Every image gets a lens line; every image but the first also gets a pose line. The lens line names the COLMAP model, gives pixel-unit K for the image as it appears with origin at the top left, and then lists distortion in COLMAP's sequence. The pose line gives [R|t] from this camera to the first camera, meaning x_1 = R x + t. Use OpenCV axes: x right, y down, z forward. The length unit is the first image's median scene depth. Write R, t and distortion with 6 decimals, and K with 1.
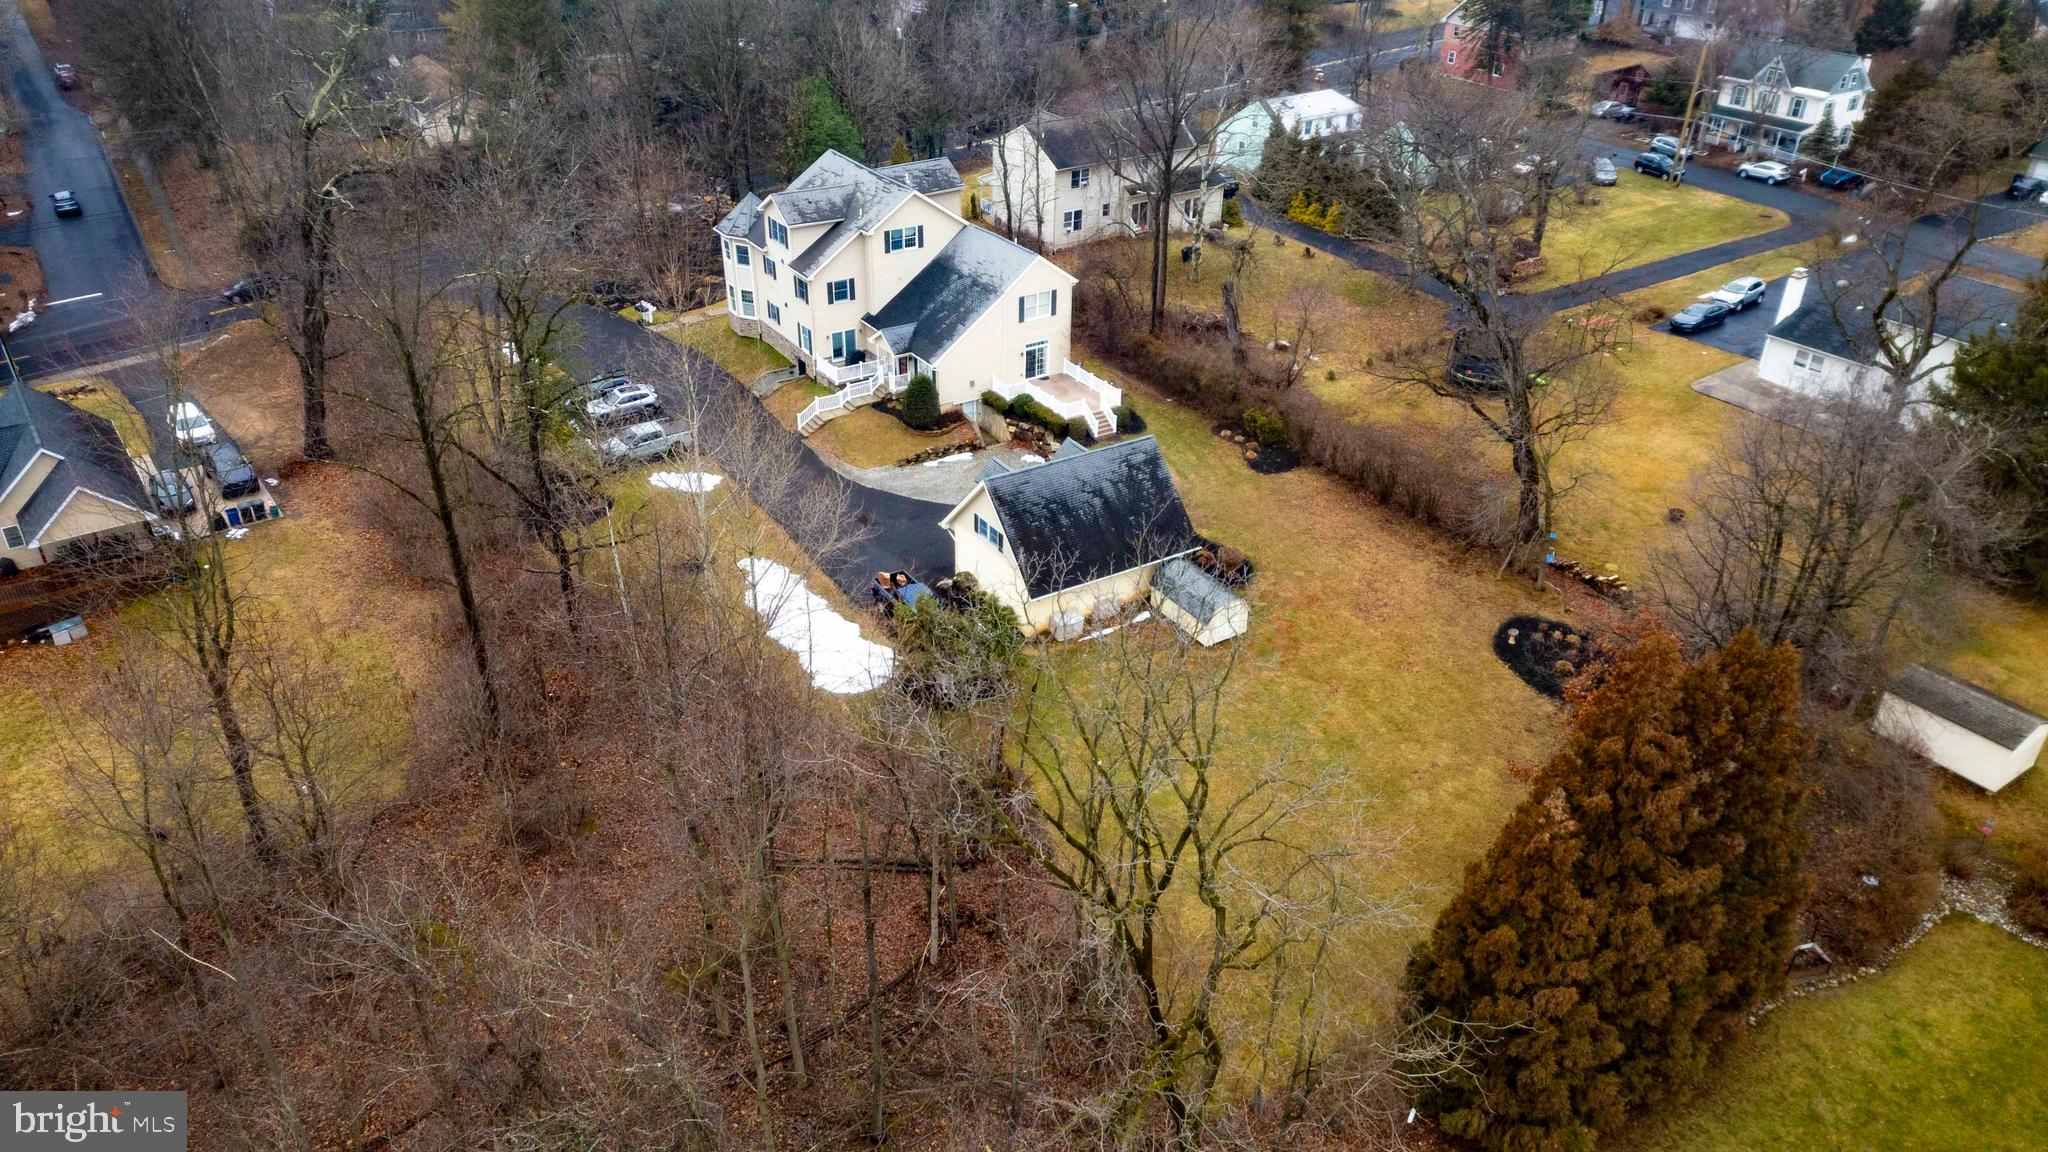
lens RADIAL K [[1444.4, 0, 1037.0], [0, 1444.4, 575.5], [0, 0, 1]] dist [0.067973, -0.060734]
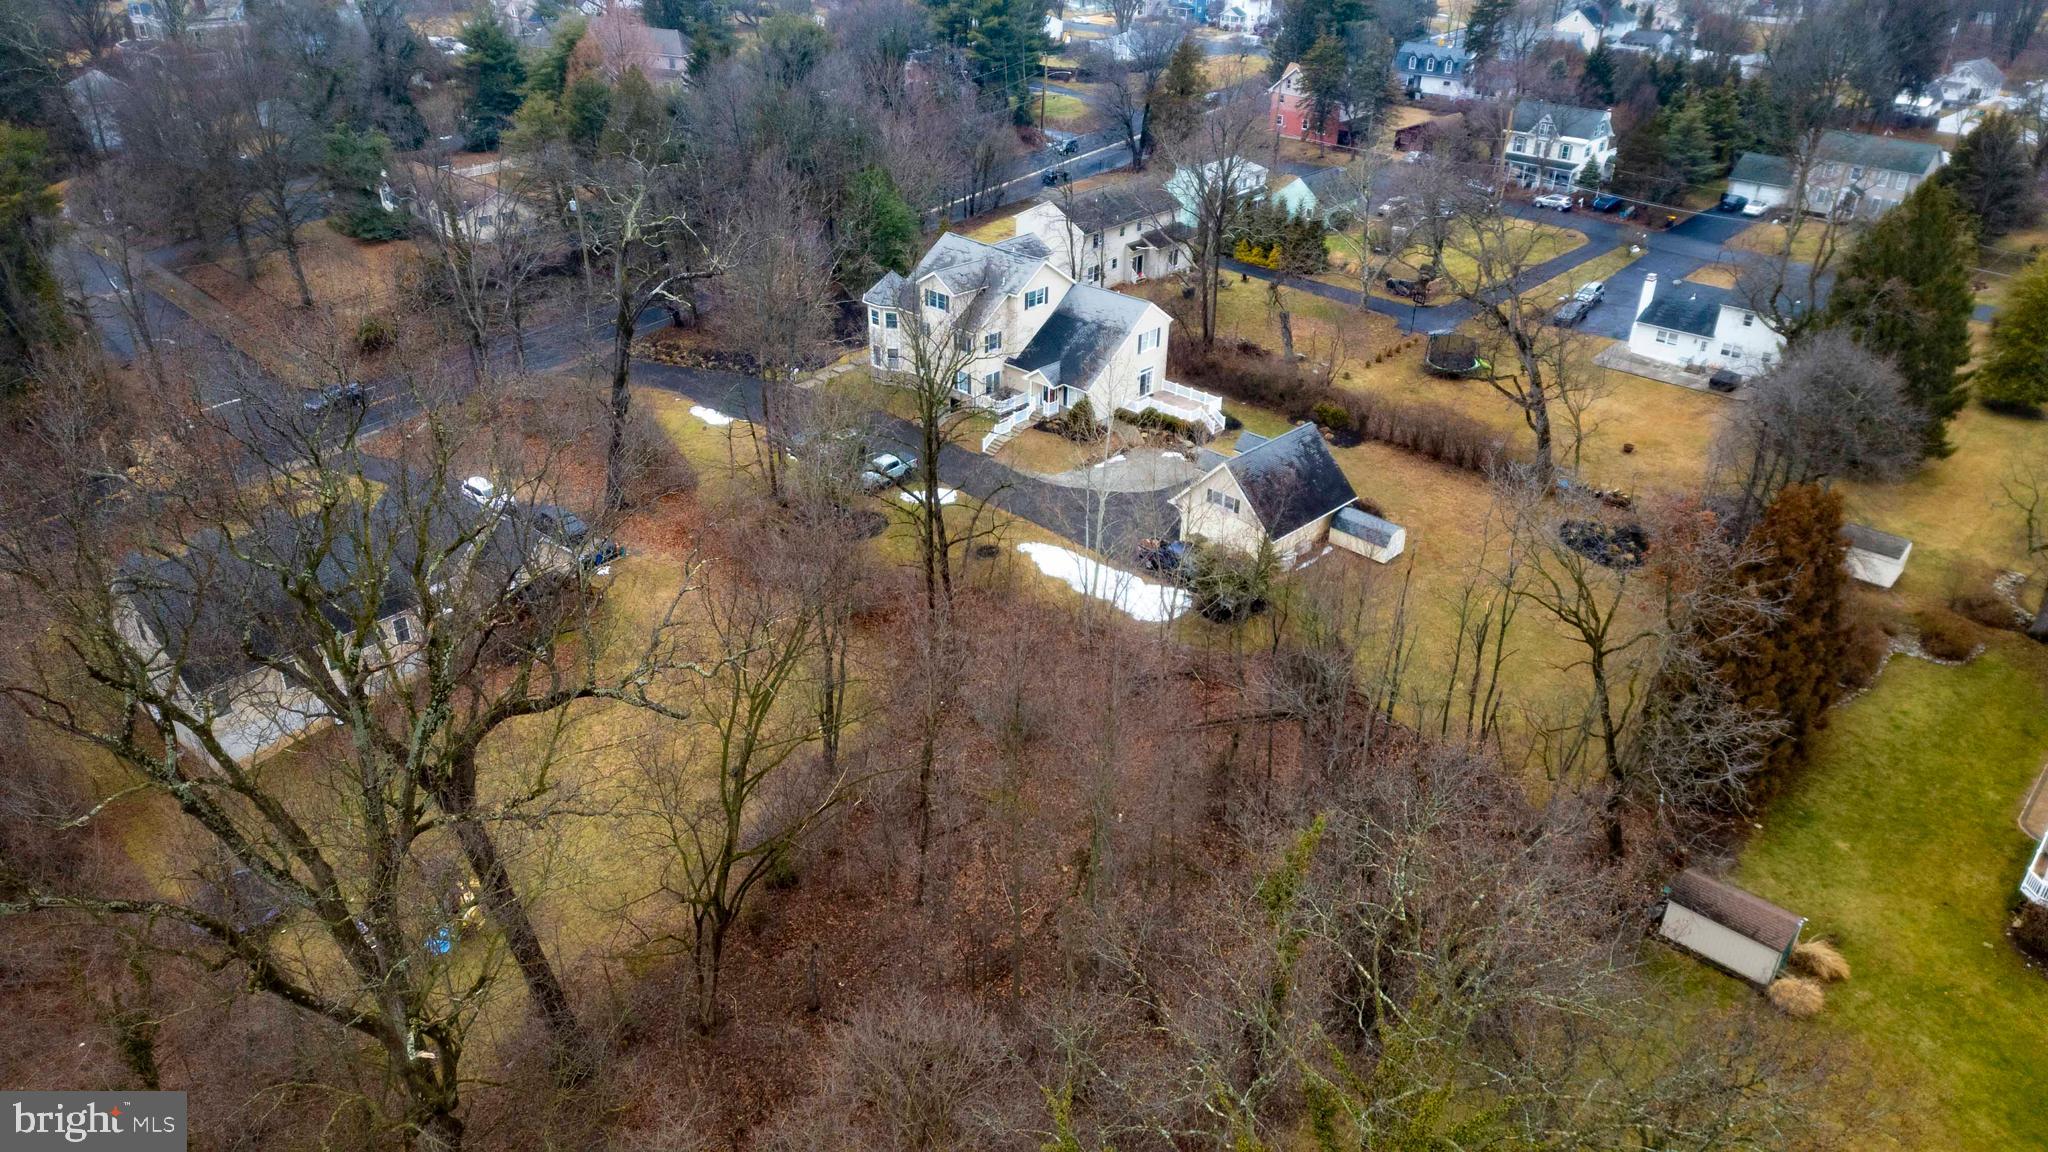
lens RADIAL K [[1444.4, 0, 1015.9], [0, 1444.4, 587.1], [0, 0, 1]] dist [0.067973, -0.060734]
pose [[0.972233, -0.111781, 0.205590, -0.407572], [0.115360, 0.993309, -0.005470, 0.029391], [-0.203603, 0.029035, 0.978623, -0.255735]]
